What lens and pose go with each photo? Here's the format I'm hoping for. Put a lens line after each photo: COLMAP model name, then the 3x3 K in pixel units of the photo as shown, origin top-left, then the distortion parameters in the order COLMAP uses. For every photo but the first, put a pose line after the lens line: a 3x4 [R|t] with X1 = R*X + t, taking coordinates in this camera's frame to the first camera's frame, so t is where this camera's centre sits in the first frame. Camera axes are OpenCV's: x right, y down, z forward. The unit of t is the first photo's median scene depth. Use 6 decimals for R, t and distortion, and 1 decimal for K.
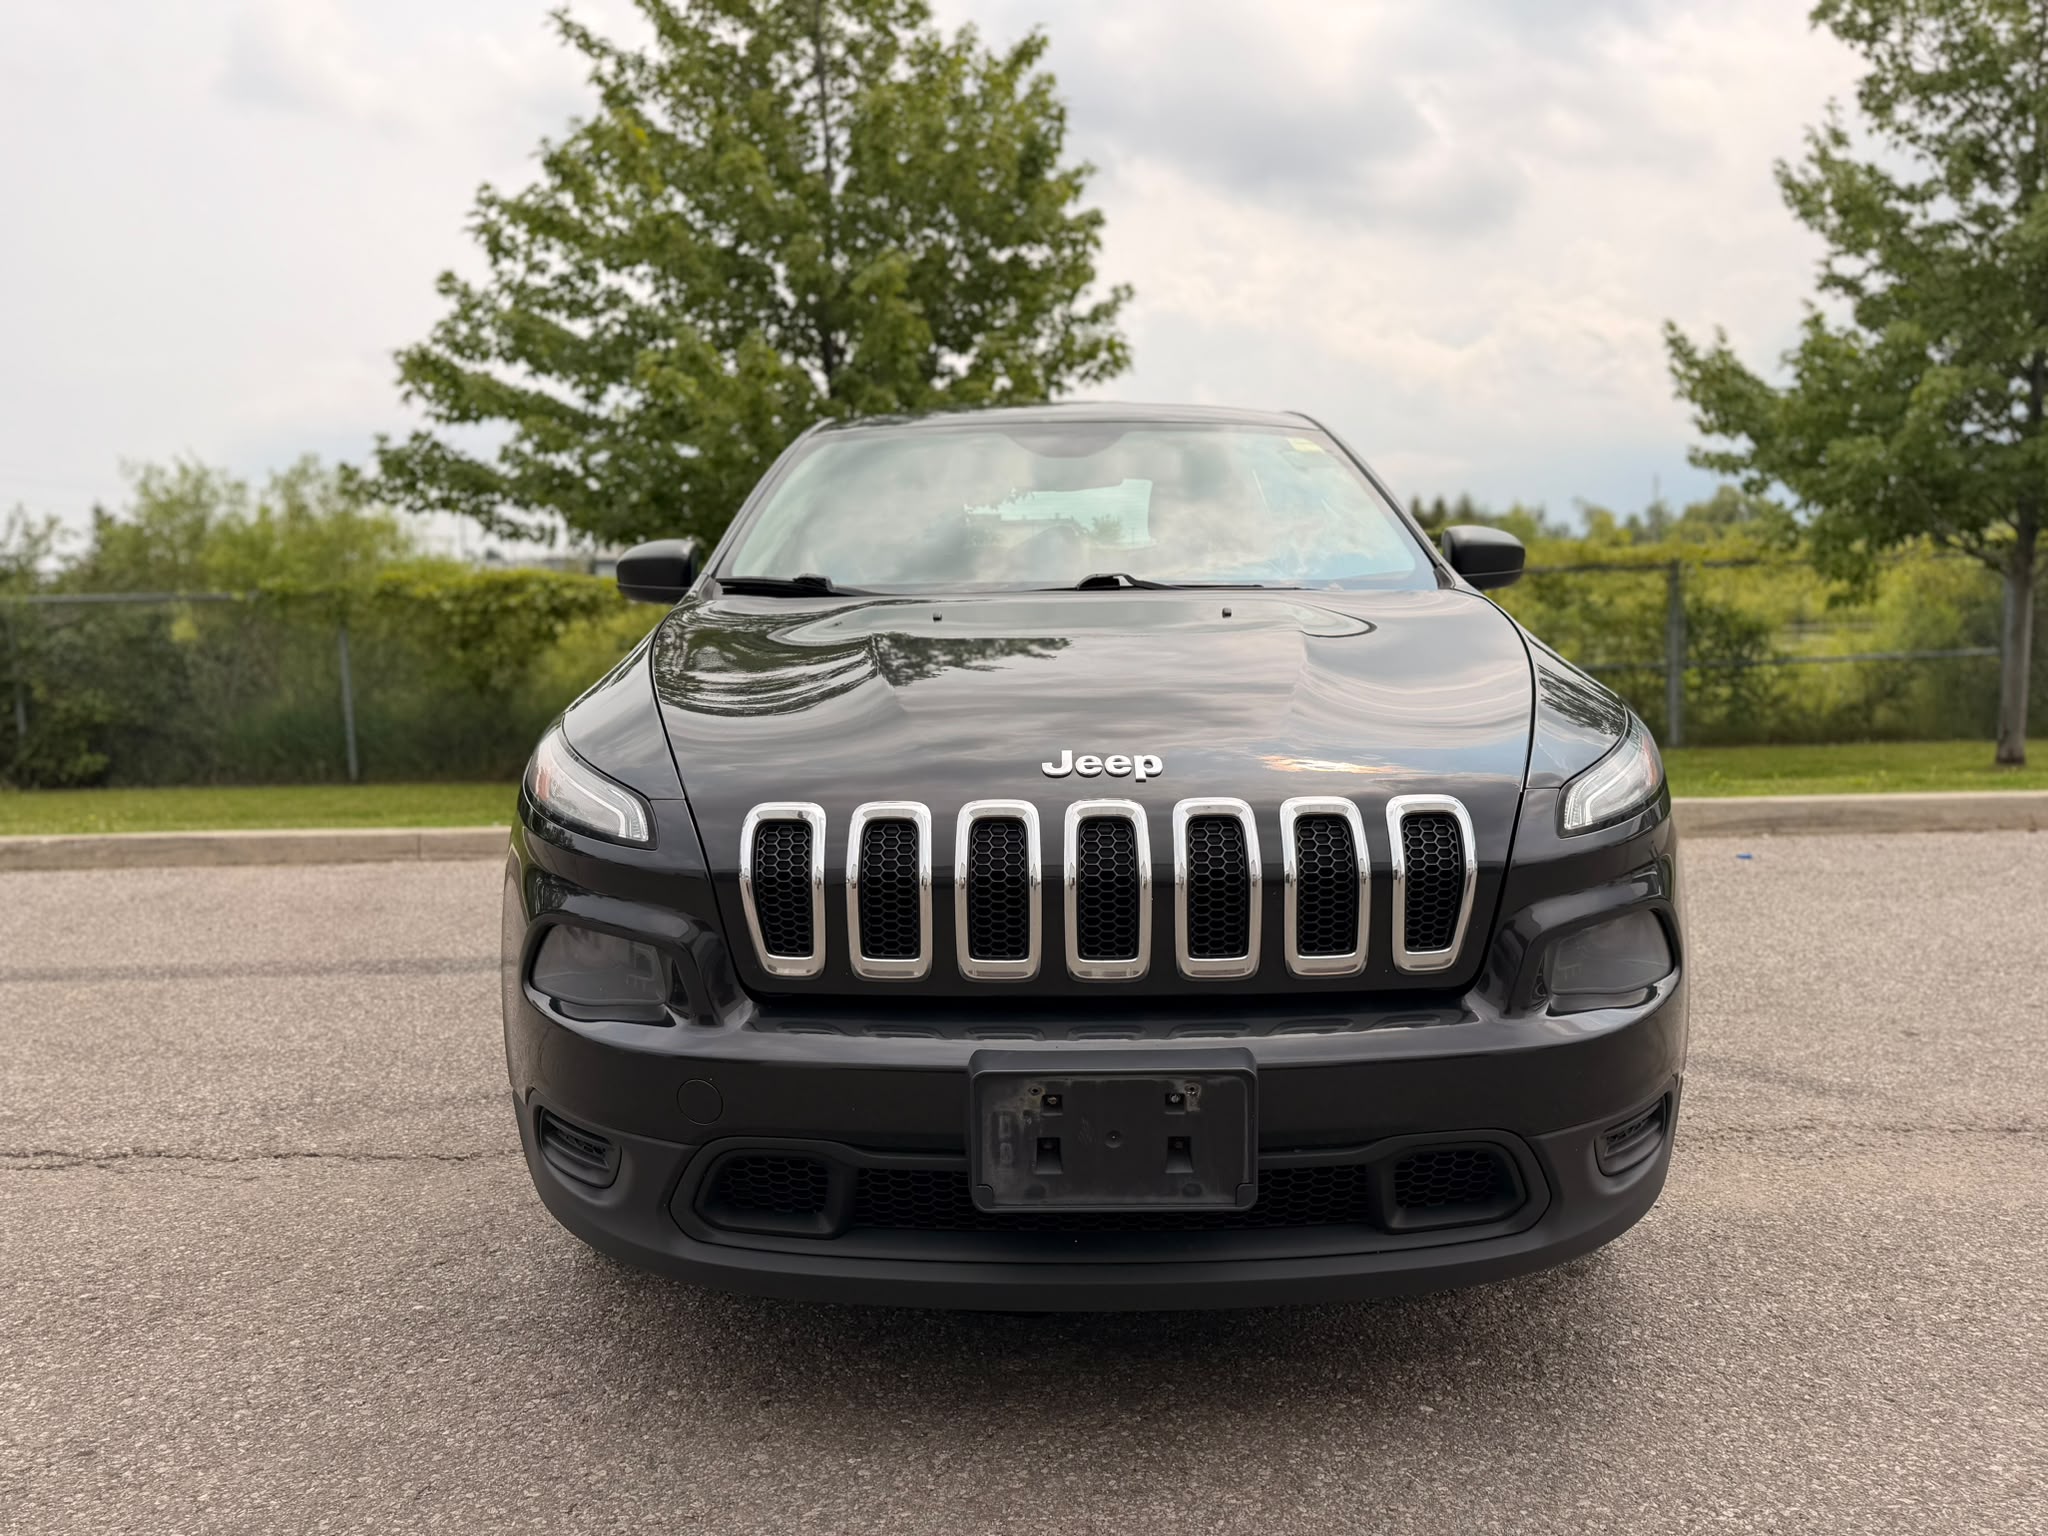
lens RADIAL K [[1493.2, 0, 1026.0], [0, 1493.2, 764.5], [0, 0, 1]] dist [0.006565, -0.007321]
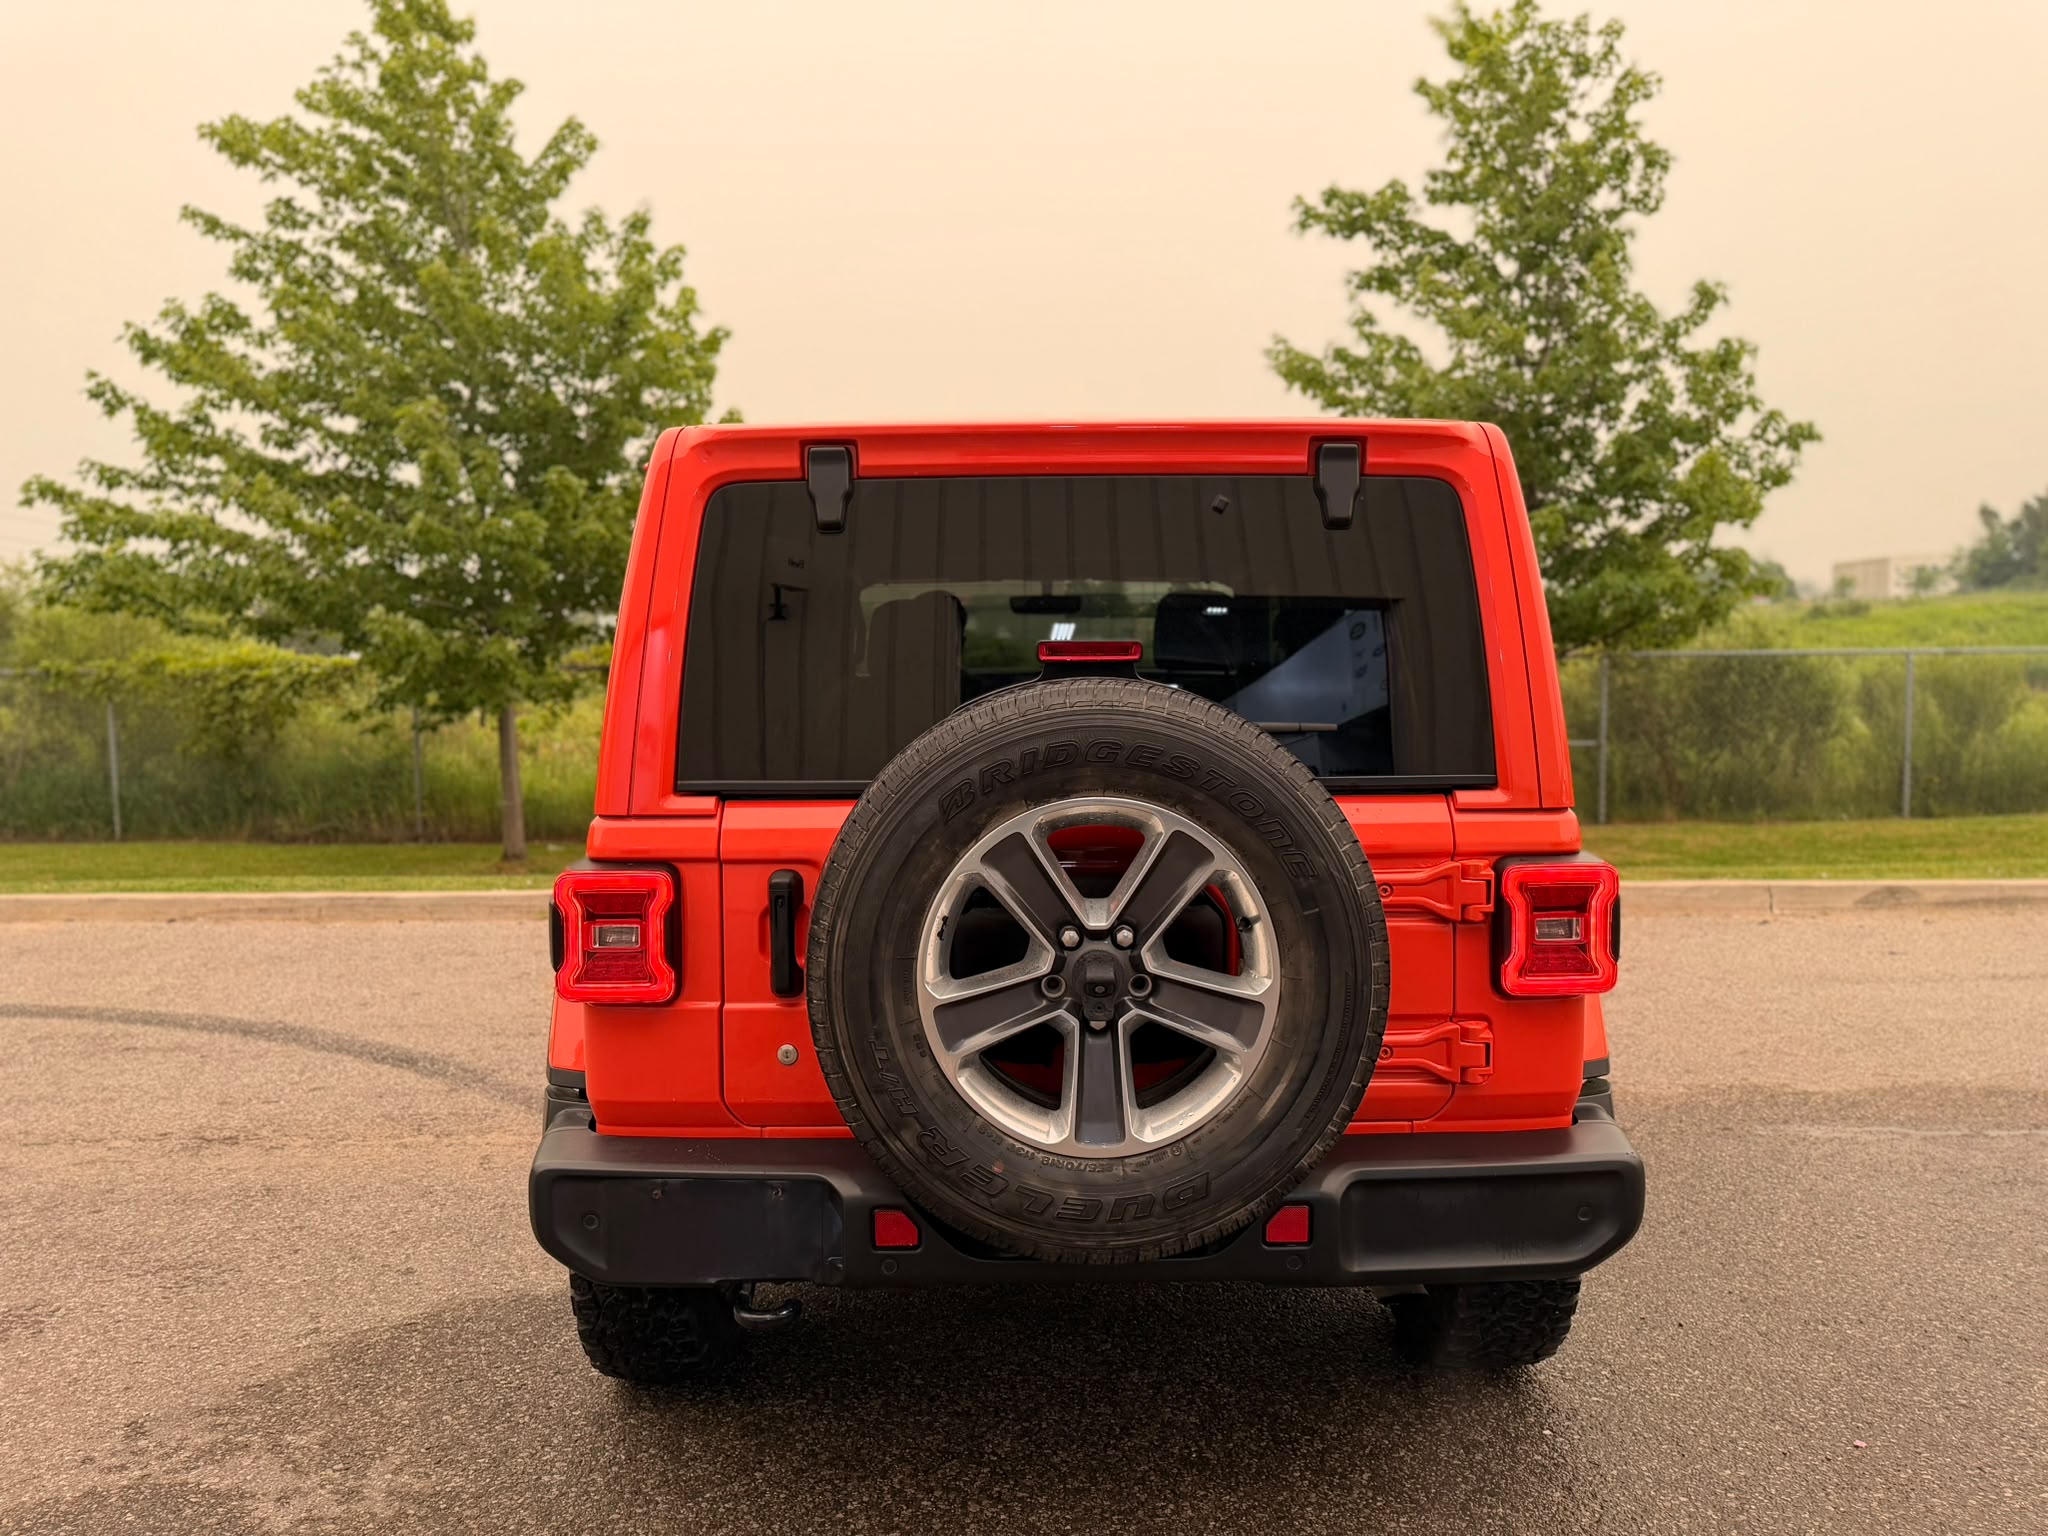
lens RADIAL K [[1493.2, 0, 1026.0], [0, 1493.2, 764.5], [0, 0, 1]] dist [0.006565, -0.007321]
pose [[0.999670, 0.015166, -0.020750, 0.707827], [-0.015820, 0.999372, -0.031694, -0.053696], [0.020257, 0.032012, 0.999282, -0.307810]]
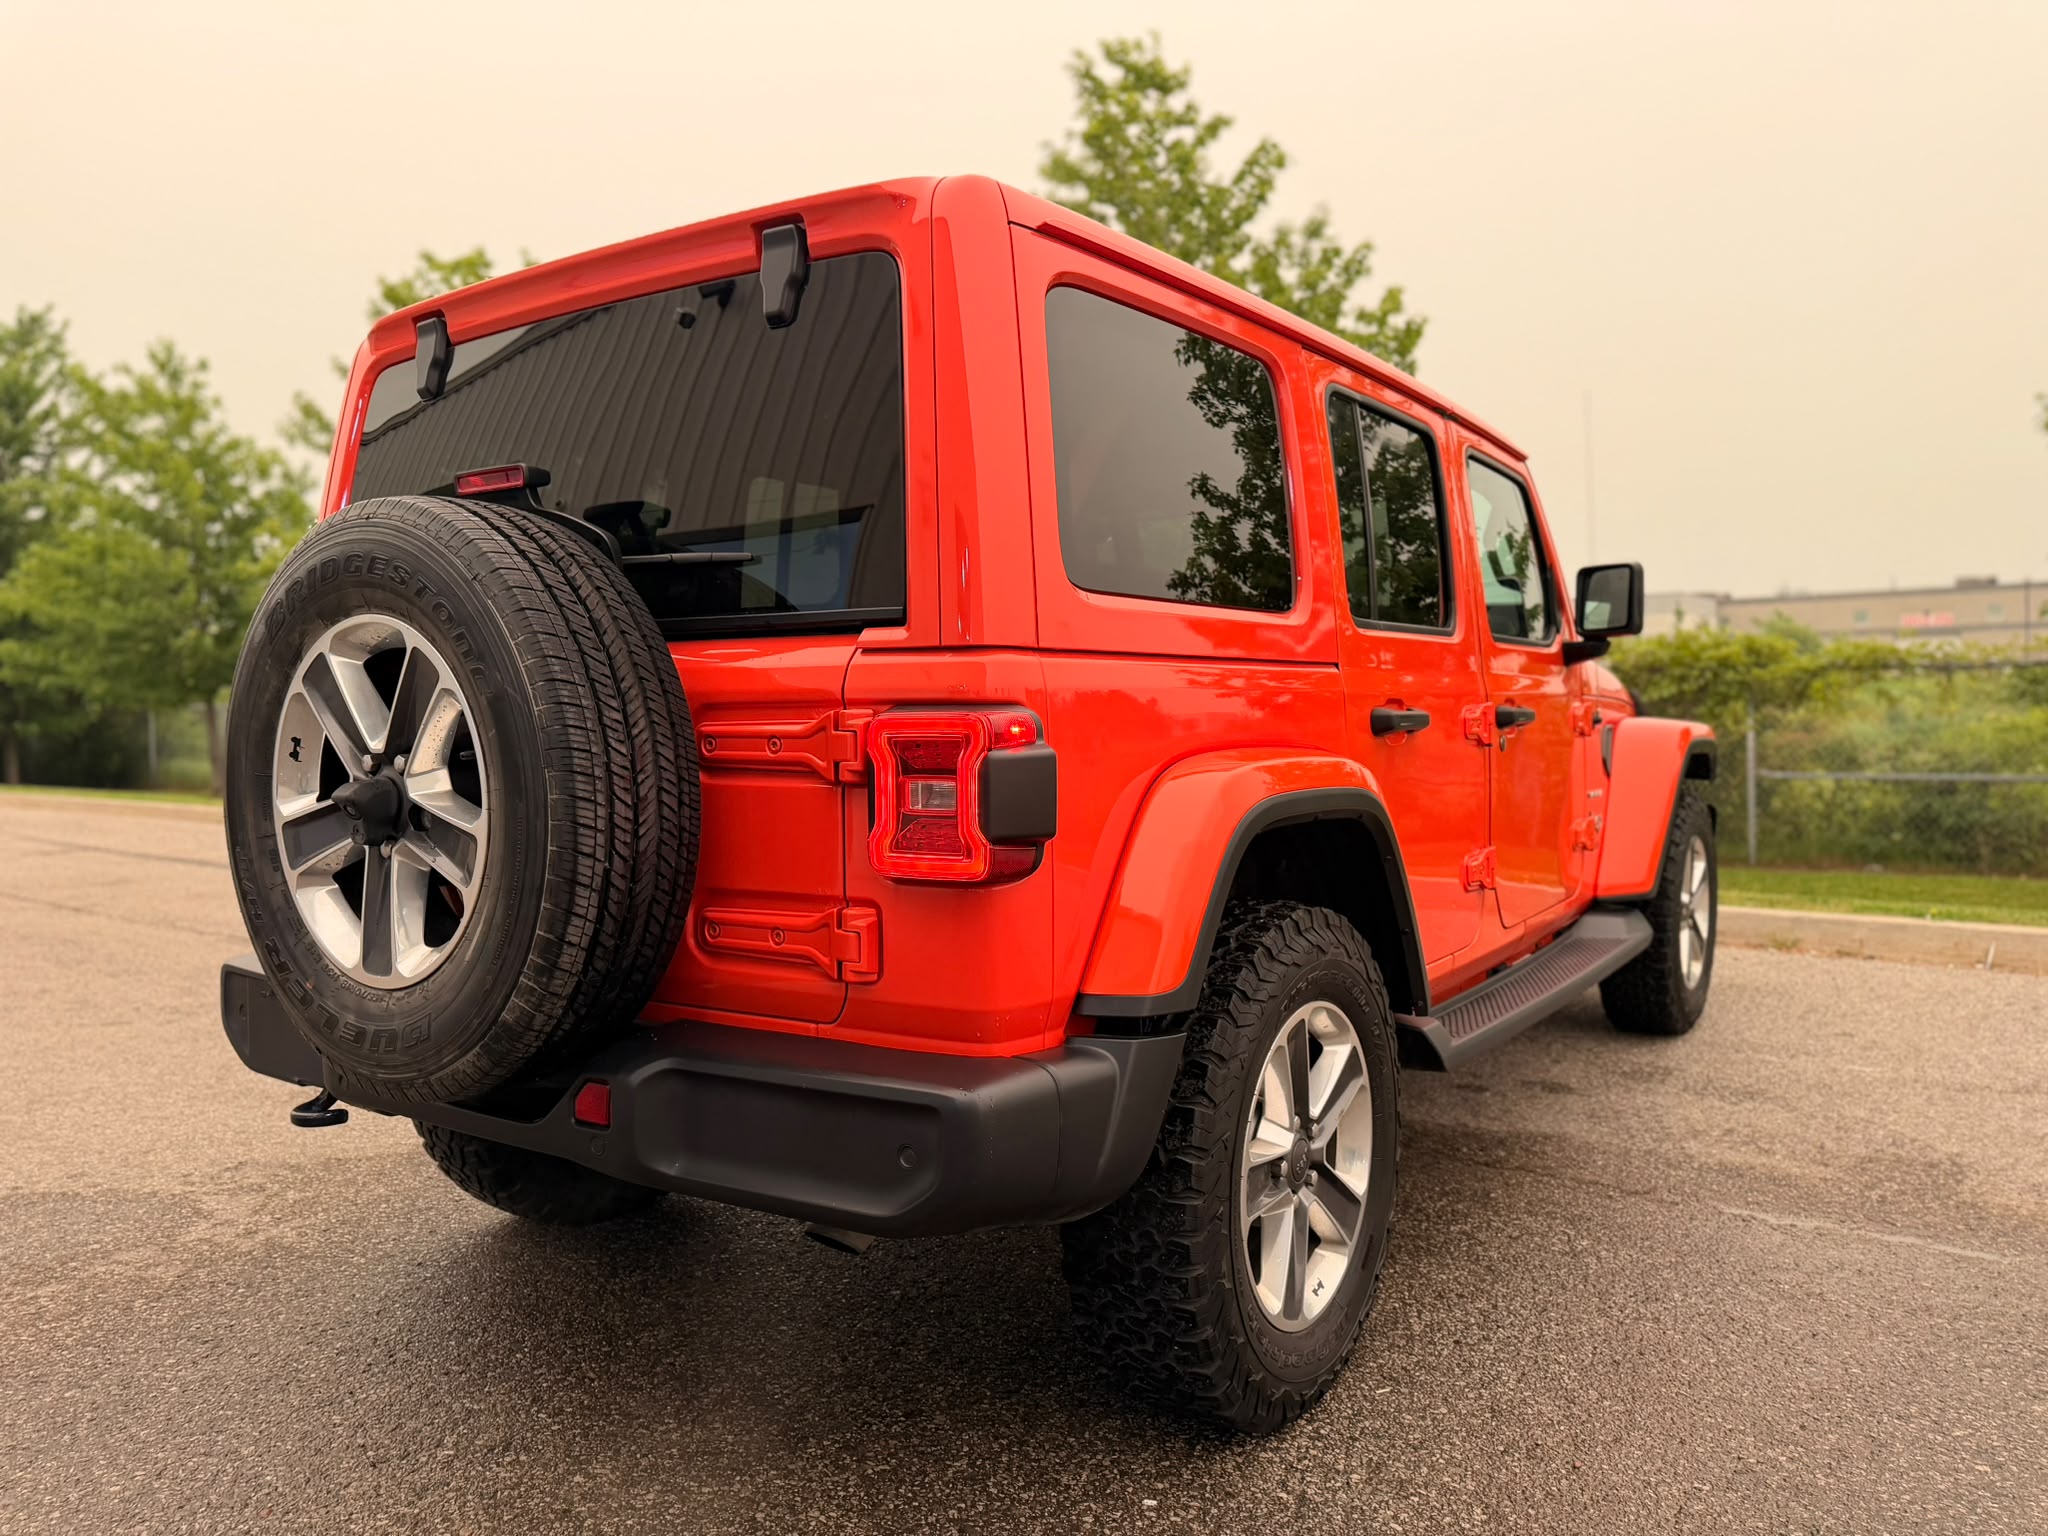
lens RADIAL K [[1495.2, 0, 1024.8], [0, 1495.2, 762.8], [0, 0, 1]] dist [0.007876, -0.004682]
pose [[0.793504, 0.034678, -0.607576, 1.157039], [-0.069214, 0.997040, -0.033488, -0.012677], [0.604616, 0.068625, 0.793555, -0.089830]]
